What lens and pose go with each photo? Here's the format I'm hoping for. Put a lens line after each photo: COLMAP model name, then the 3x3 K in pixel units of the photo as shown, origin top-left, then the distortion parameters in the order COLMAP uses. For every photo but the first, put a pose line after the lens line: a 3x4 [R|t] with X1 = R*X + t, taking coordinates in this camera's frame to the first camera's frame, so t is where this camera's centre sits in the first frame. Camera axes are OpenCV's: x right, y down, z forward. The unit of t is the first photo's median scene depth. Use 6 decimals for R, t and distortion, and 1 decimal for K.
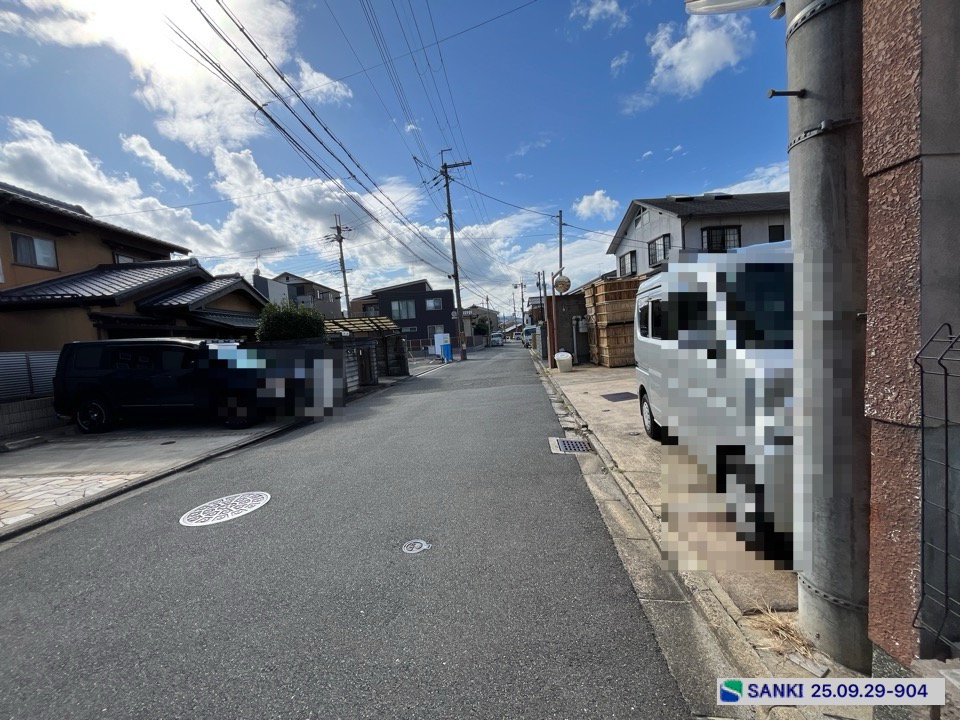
lens RADIAL K [[389.8, 0, 476.8], [0, 389.8, 361.2], [0, 0, 1]] dist [-0.002052, -0.000454]
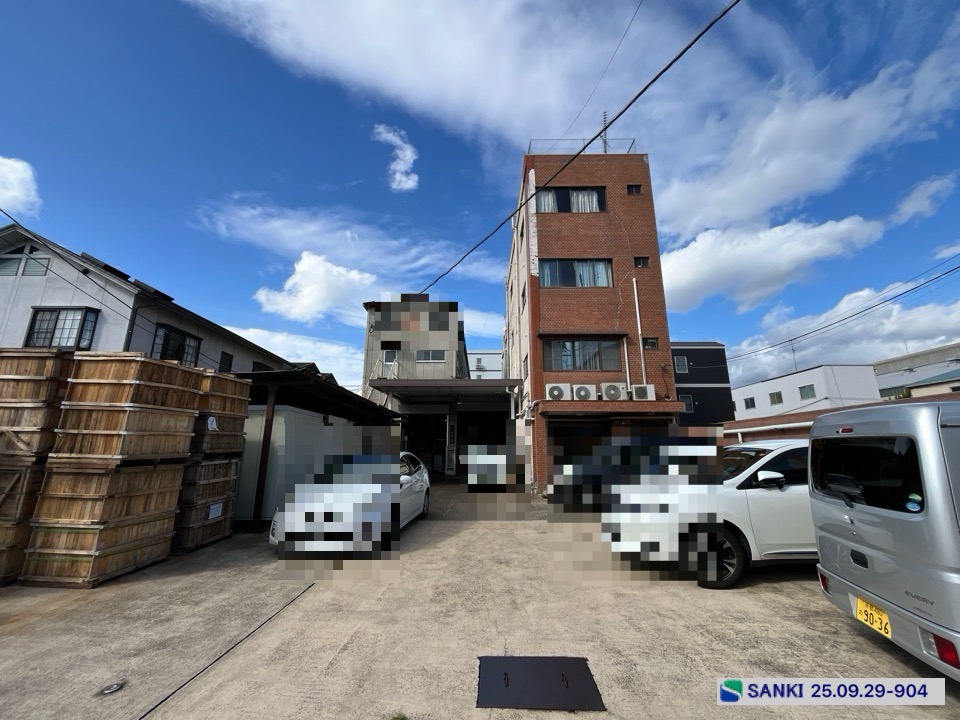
lens RADIAL K [[389.8, 0, 476.9], [0, 389.8, 361.2], [0, 0, 1]] dist [-0.002052, -0.000454]
pose [[0.053594, 0.300811, 0.952177, -0.029991], [0.056608, 0.951098, -0.303657, -0.036337], [-0.996957, 0.070175, 0.033945, 0.428275]]
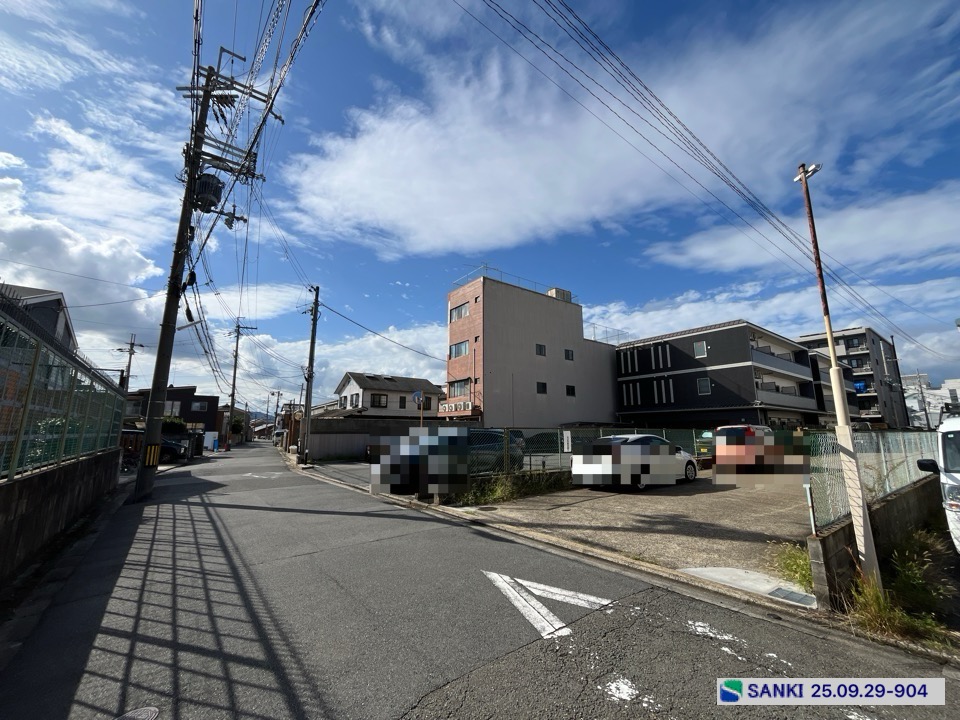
lens RADIAL K [[389.8, 0, 479.0], [0, 389.8, 359.7], [0, 0, 1]] dist [-0.002052, -0.000454]
pose [[0.822790, 0.174055, 0.541037, -0.165369], [-0.023154, 0.961427, -0.274085, 0.072468], [-0.567873, 0.212987, 0.795082, -1.211798]]
